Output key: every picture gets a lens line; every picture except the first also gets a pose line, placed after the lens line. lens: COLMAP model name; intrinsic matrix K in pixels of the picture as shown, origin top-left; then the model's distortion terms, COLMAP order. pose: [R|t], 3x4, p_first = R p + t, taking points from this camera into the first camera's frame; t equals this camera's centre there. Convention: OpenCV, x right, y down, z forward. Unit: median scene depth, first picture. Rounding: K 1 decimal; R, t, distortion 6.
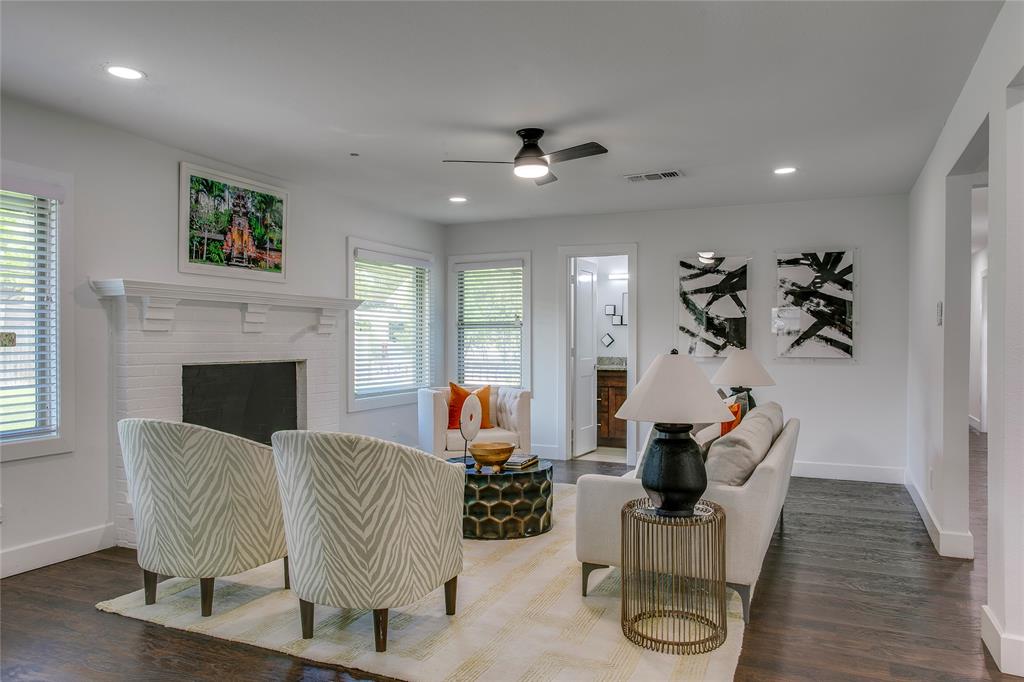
lens RADIAL K [[707.5, 0, 498.1], [0, 707.5, 340.5], [0, 0, 1]] dist [-0.019391, 0.014425]
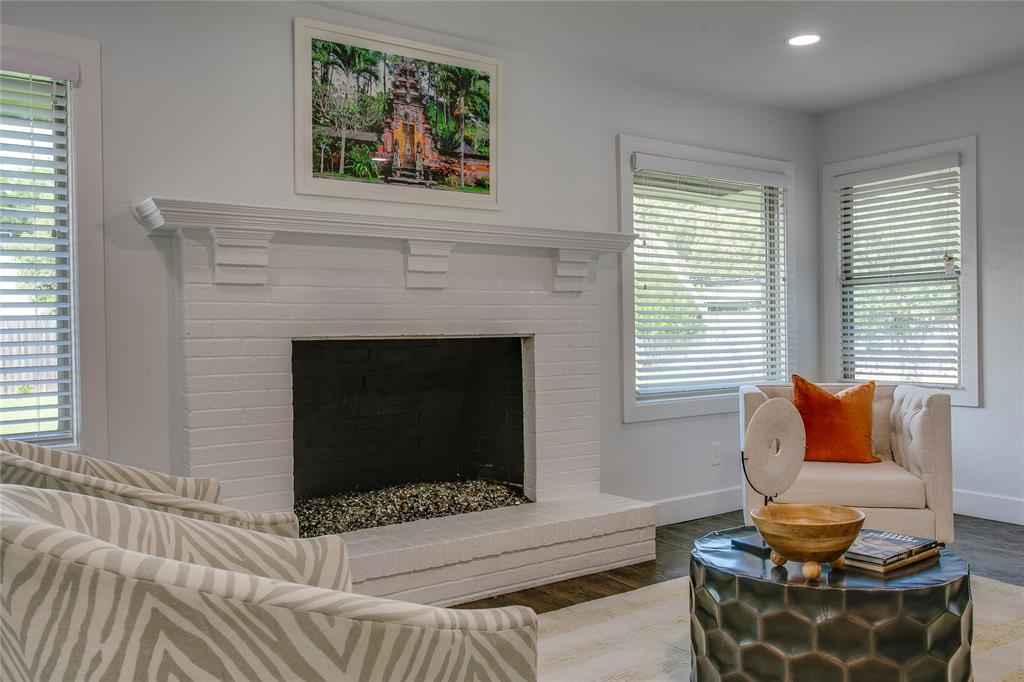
lens RADIAL K [[833.8, 0, 519.4], [0, 833.8, 335.6], [0, 0, 1]] dist [-0.017148, 0.033969]
pose [[0.869351, -0.011375, -0.494064, 0.079199], [0.015043, 0.999881, 0.003449, 0.027520], [0.493966, -0.010431, 0.869419, 0.393183]]
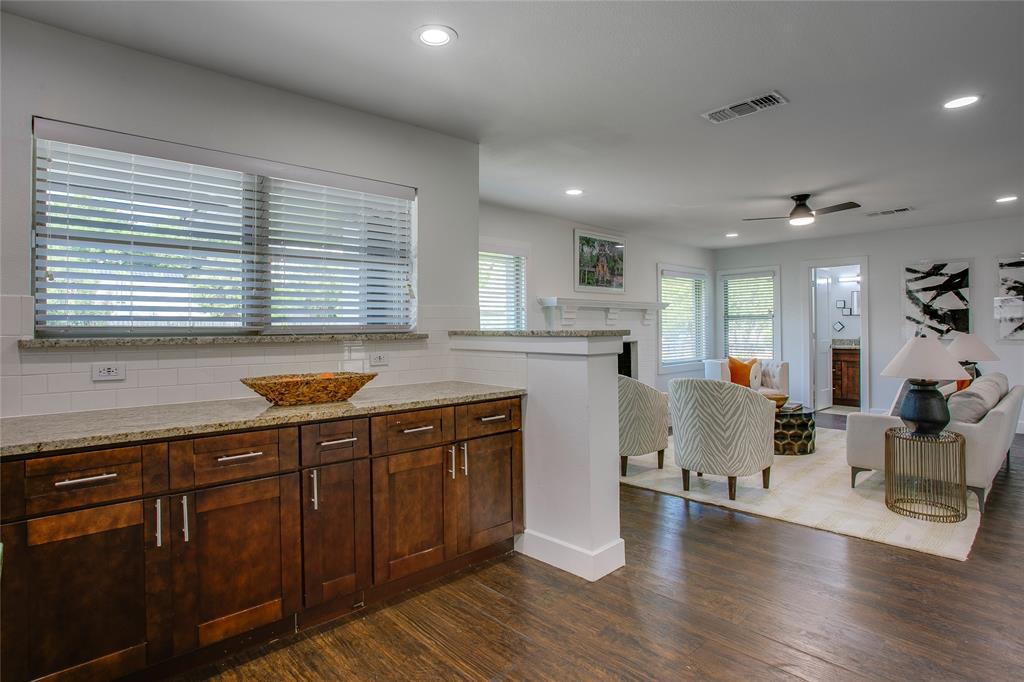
lens RADIAL K [[517.4, 0, 506.3], [0, 517.4, 322.7], [0, 0, 1]] dist [-0.044956, 0.021841]
pose [[0.924731, -0.010523, -0.380476, -0.103461], [0.007774, 0.999931, -0.008763, -0.006605], [0.380542, 0.005146, 0.924749, -0.235216]]
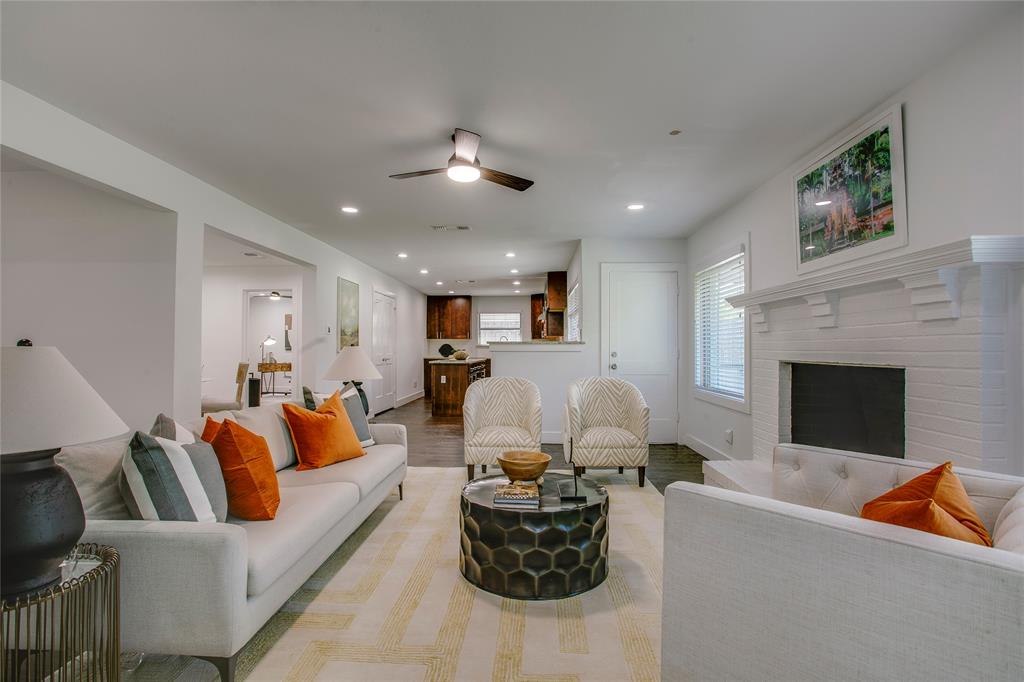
lens RADIAL K [[494.5, 0, 511.5], [0, 494.5, 343.9], [0, 0, 1]] dist [-0.039663, 0.016773]
pose [[-0.926207, 0.006170, -0.376965, 0.211085], [0.008614, 0.999951, -0.004799, 0.007760], [0.376917, -0.007693, -0.926215, 1.345874]]
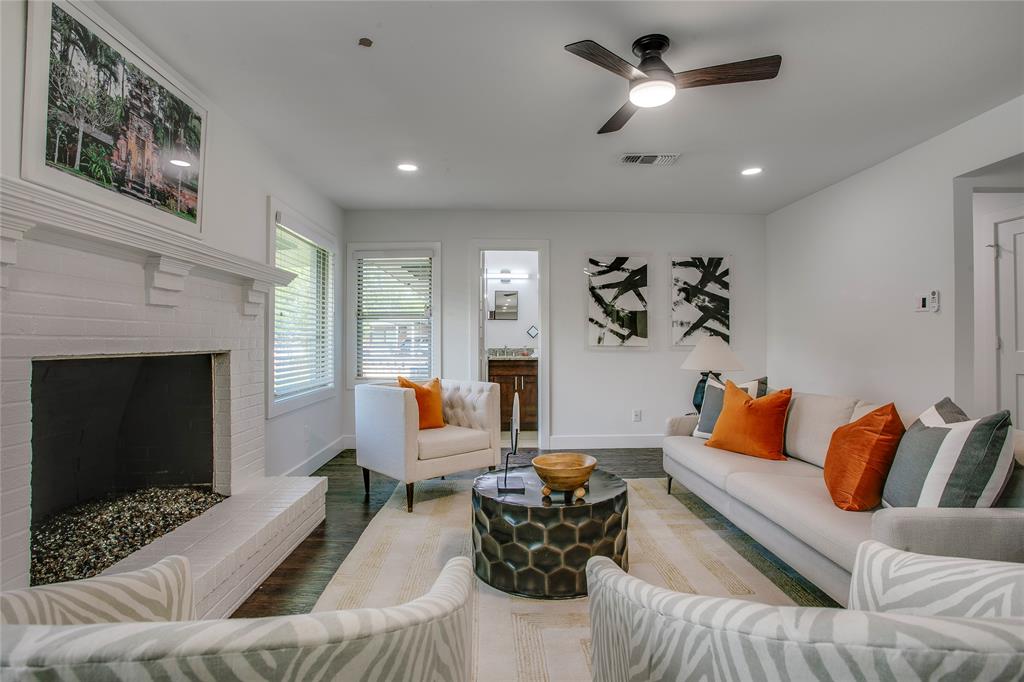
lens RADIAL K [[494.5, 0, 489.6], [0, 494.5, 330.5], [0, 0, 1]] dist [-0.039663, 0.016773]
pose [[0.912393, 0.007881, 0.409239, -0.251273], [0.000096, 0.999810, -0.019468, 0.017853], [-0.409314, 0.017802, 0.912220, 0.476712]]
